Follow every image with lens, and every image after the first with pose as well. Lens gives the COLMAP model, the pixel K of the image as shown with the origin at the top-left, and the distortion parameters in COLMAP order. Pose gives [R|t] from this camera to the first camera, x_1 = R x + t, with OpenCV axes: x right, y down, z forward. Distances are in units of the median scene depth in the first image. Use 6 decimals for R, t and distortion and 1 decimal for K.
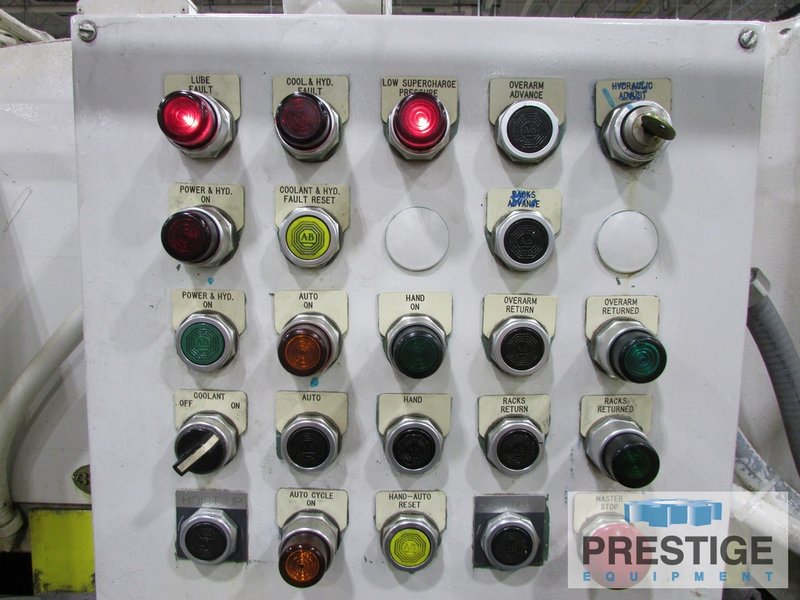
lens RADIAL K [[573.0, 0, 400.0], [0, 573.0, 300.0], [0, 0, 1]] dist [-0.024185, 0.000364]
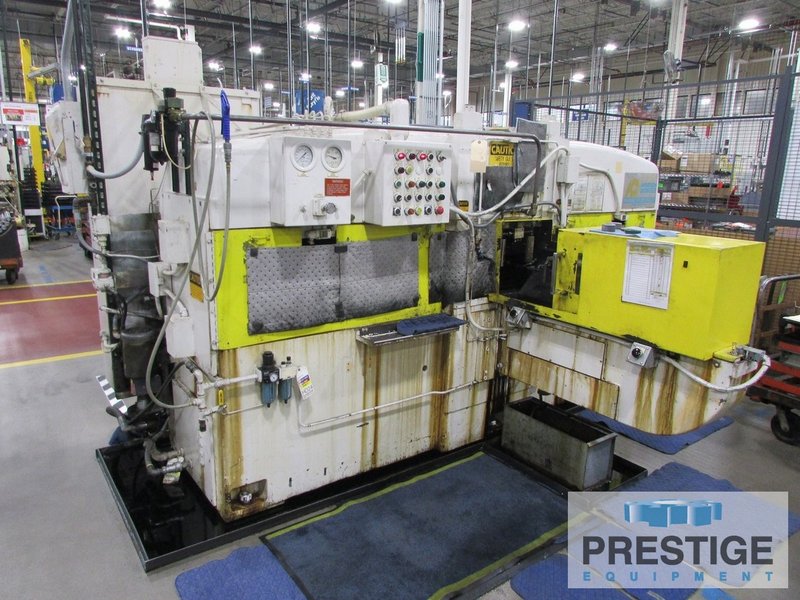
lens RADIAL K [[573.0, 0, 400.0], [0, 573.0, 300.0], [0, 0, 1]] dist [-0.024185, 0.000364]
pose [[0.796548, -0.136776, 0.588900, -5.110797], [0.049111, 0.985492, 0.162460, 0.360282], [-0.602577, -0.100485, 0.791709, -5.303328]]
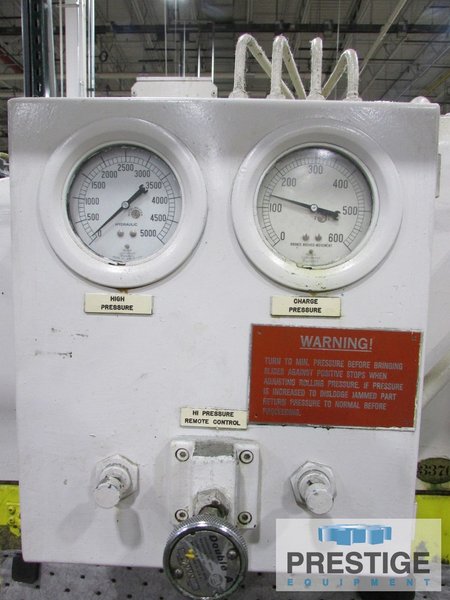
lens RADIAL K [[429.8, 0, 225.0], [0, 429.8, 300.0], [0, 0, 1]] dist [-0.024185, 0.000364]
pose [[0.999652, -0.005068, -0.025883, -1.506091], [0.005174, 0.999978, 0.004038, -0.079261], [0.025862, -0.004171, 0.999657, 0.080656]]
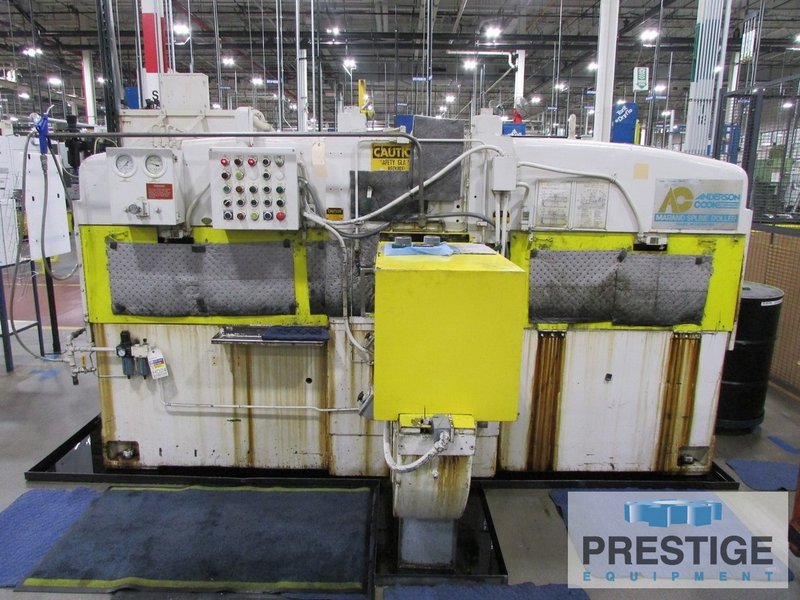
lens RADIAL K [[573.0, 0, 400.0], [0, 573.0, 300.0], [0, 0, 1]] dist [-0.024185, 0.000364]
pose [[0.999898, -0.008084, 0.011782, 1.963853], [0.006709, 0.993644, 0.112365, 0.731758], [-0.012615, -0.112275, 0.993597, -7.110225]]
